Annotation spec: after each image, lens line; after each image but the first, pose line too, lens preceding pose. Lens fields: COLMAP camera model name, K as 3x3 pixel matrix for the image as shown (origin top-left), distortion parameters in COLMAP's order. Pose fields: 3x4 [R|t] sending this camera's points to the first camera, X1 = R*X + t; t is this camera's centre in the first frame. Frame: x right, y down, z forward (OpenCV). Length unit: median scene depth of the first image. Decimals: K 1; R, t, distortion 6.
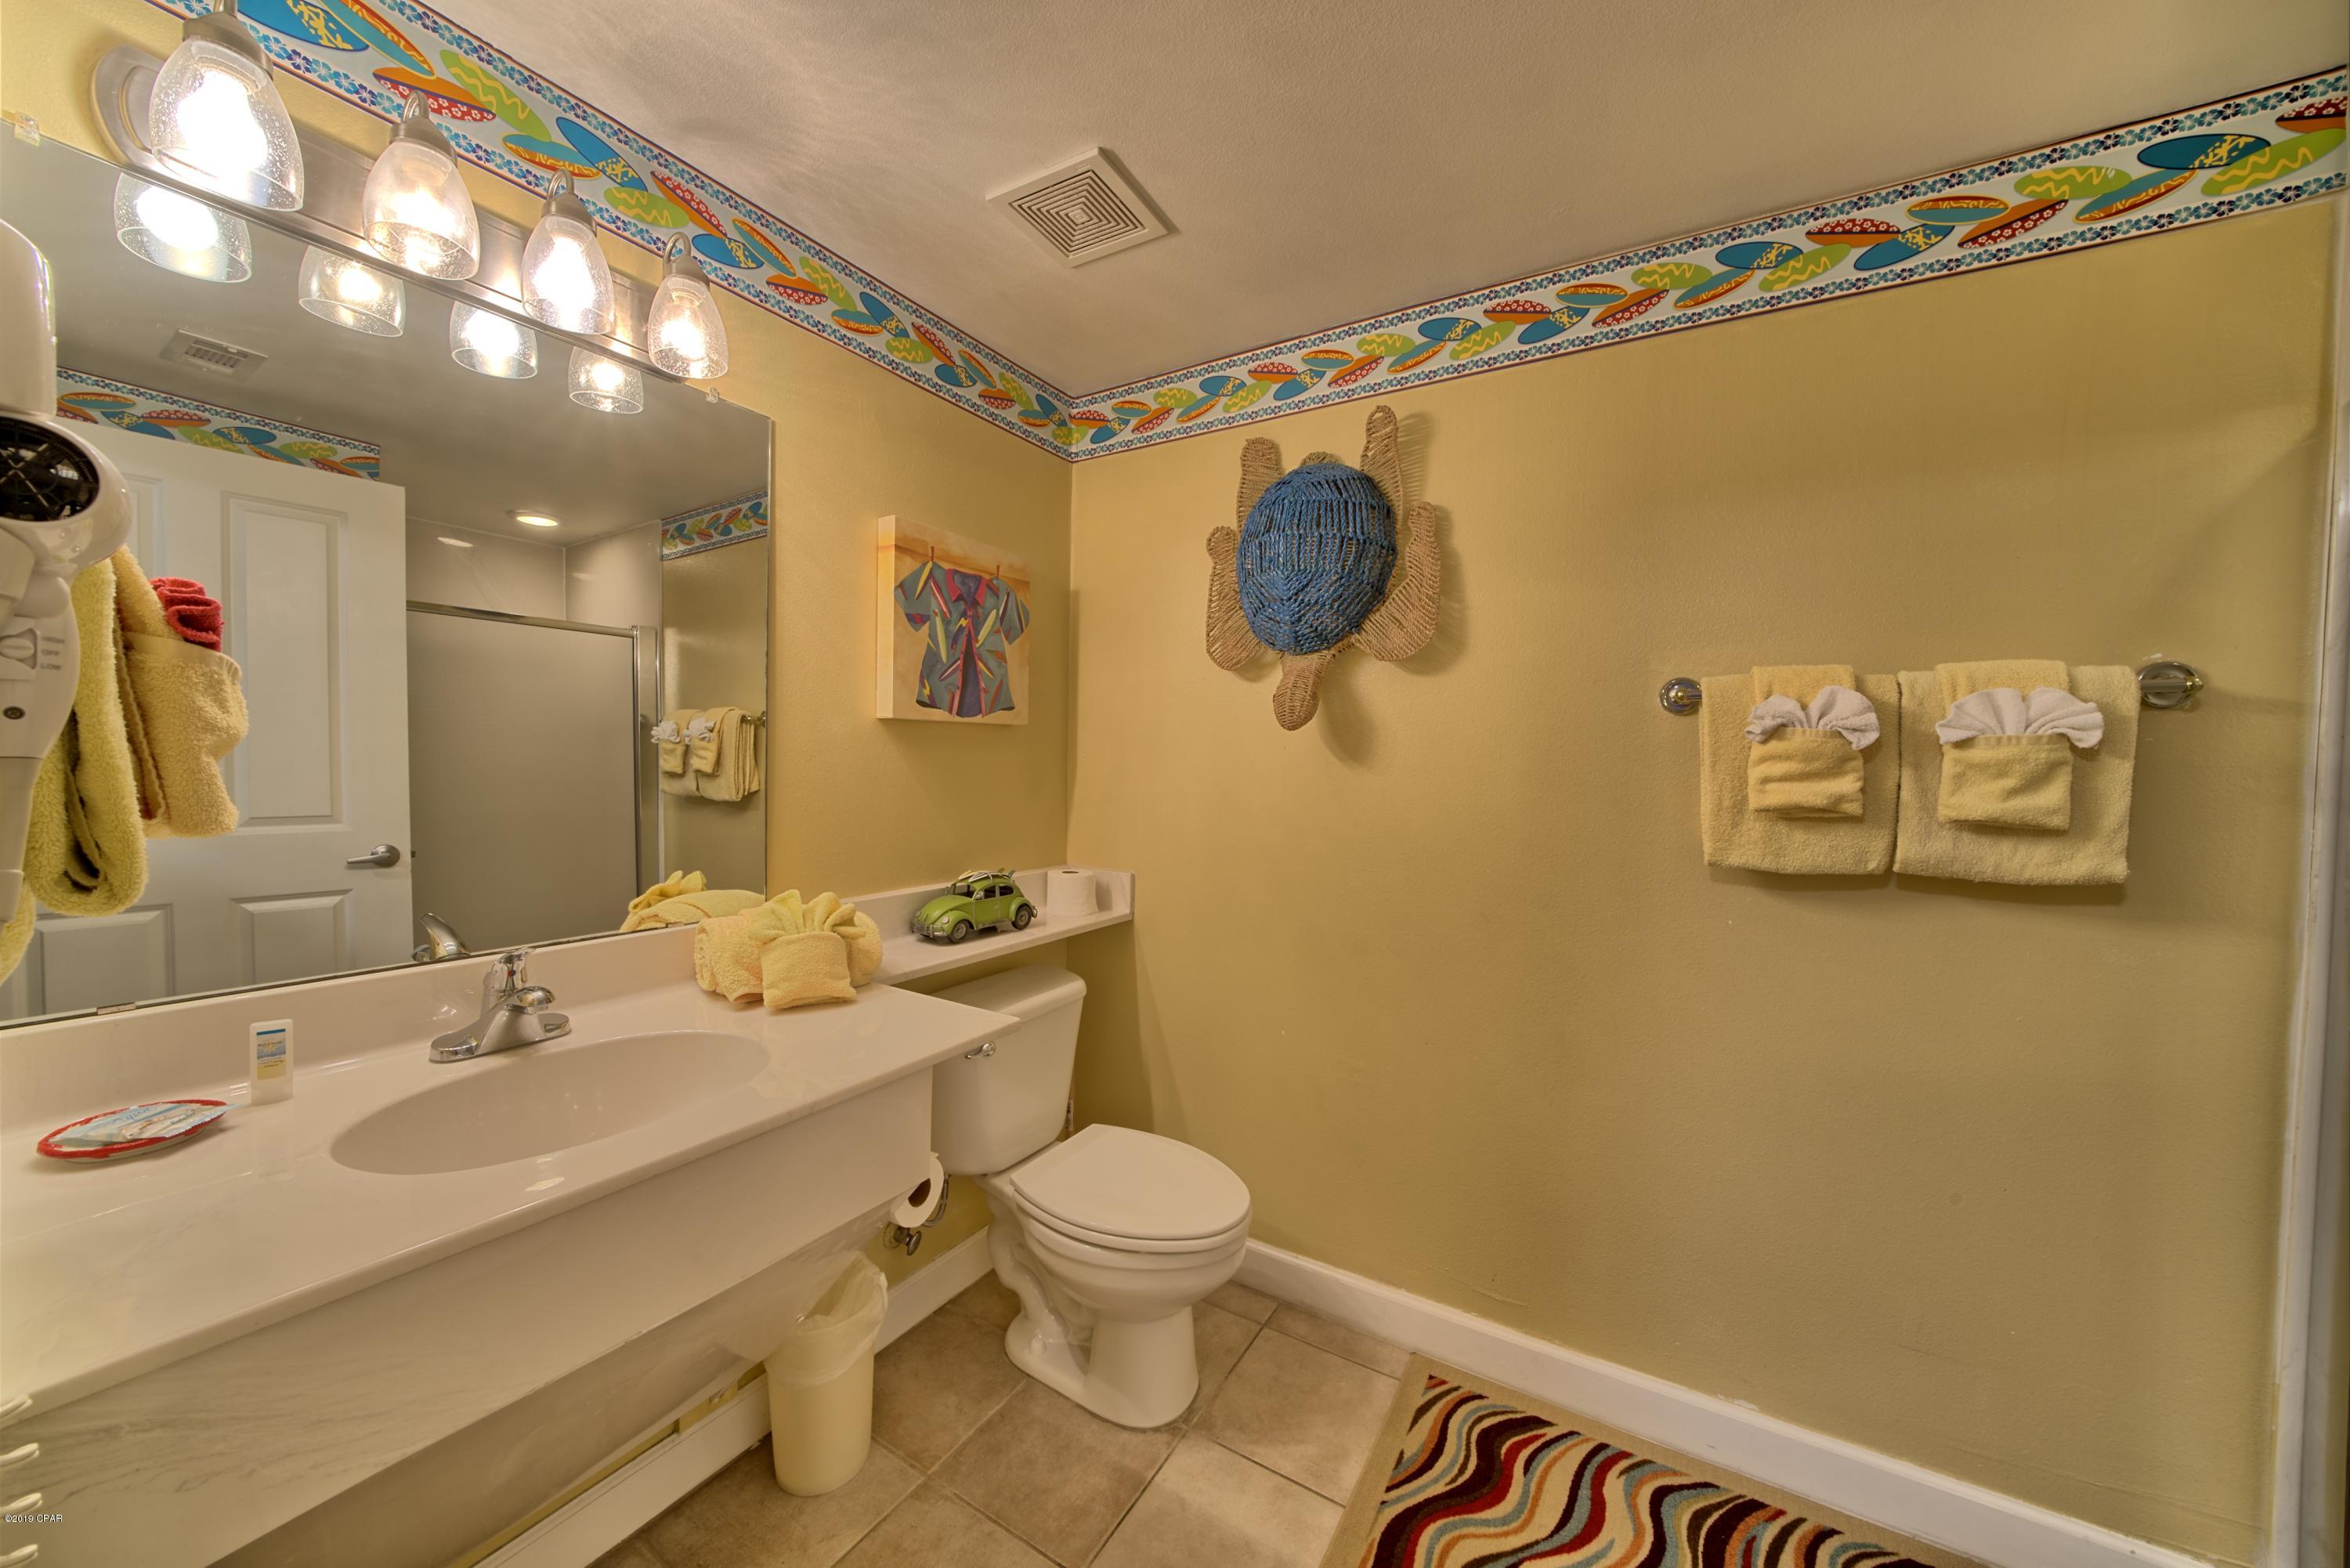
lens RADIAL K [[813.6, 0, 1173.6], [0, 813.6, 782.4], [0, 0, 1]] dist [-0.021927, 0.001788]
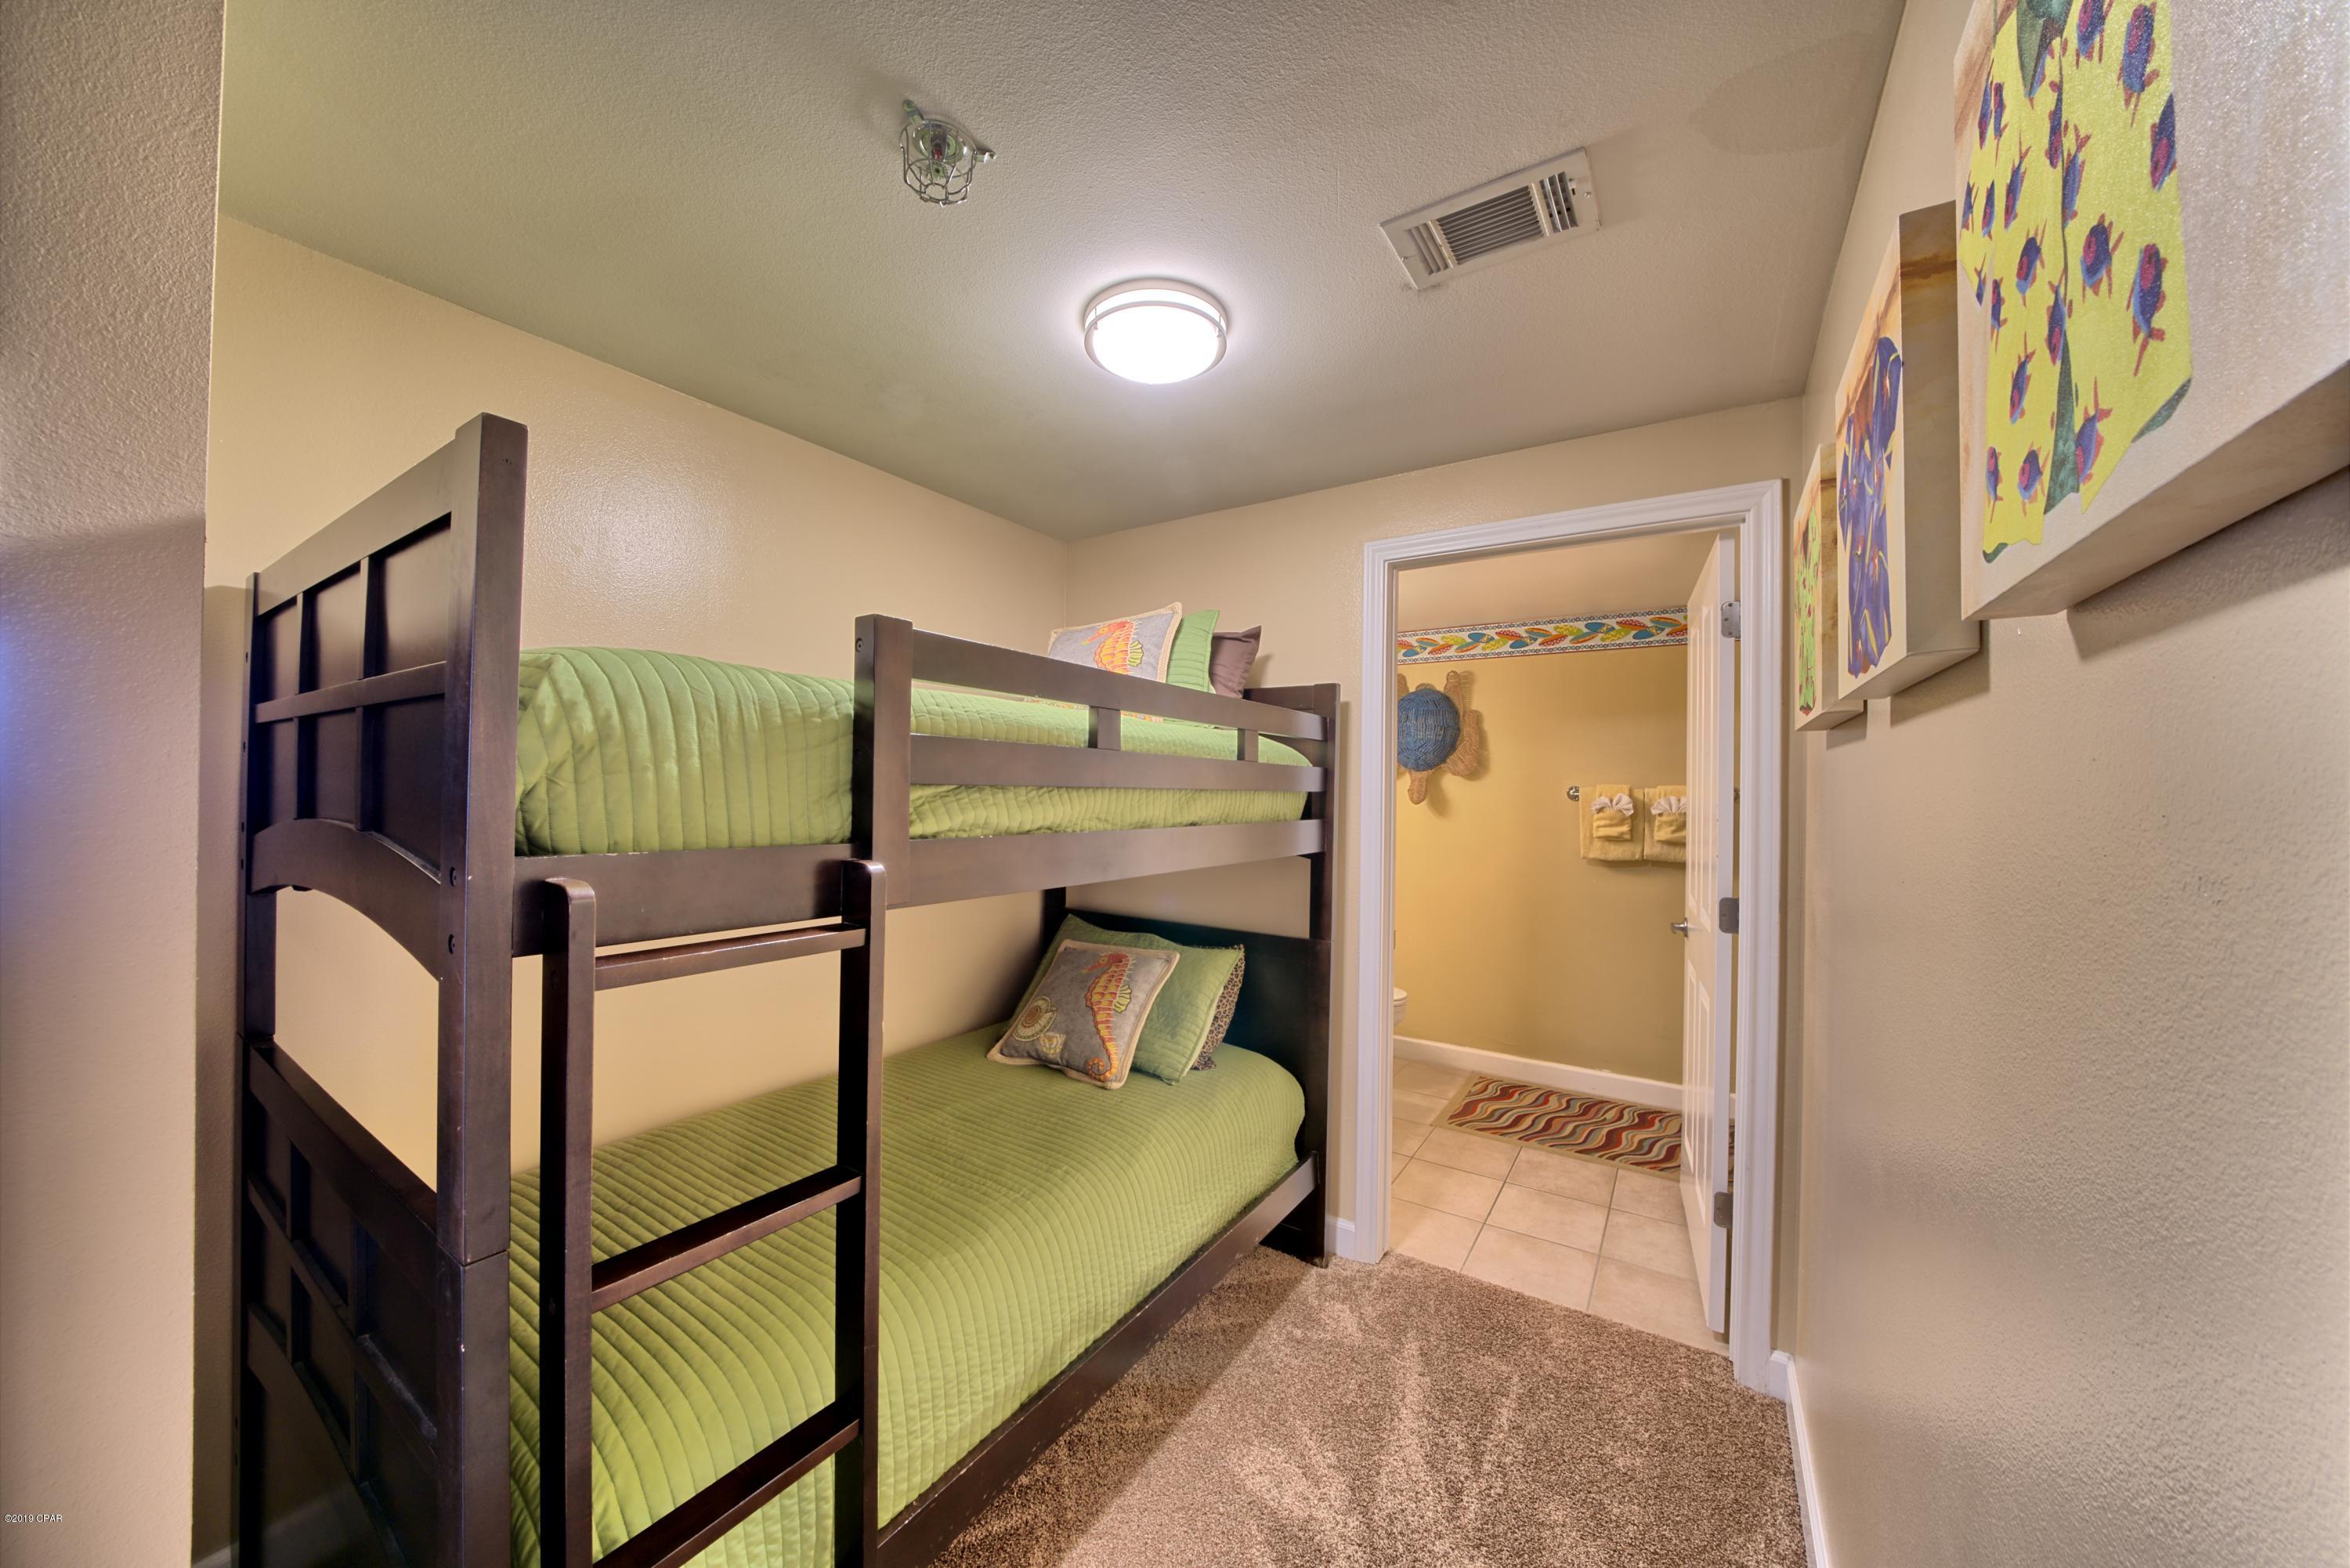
lens RADIAL K [[813.6, 0, 1171.2], [0, 813.6, 784.6], [0, 0, 1]] dist [-0.021927, 0.001788]
pose [[0.999585, -0.005379, -0.028289, -0.574335], [0.004521, 0.999530, -0.030314, -0.060464], [0.028439, 0.030173, 0.999140, -1.588426]]
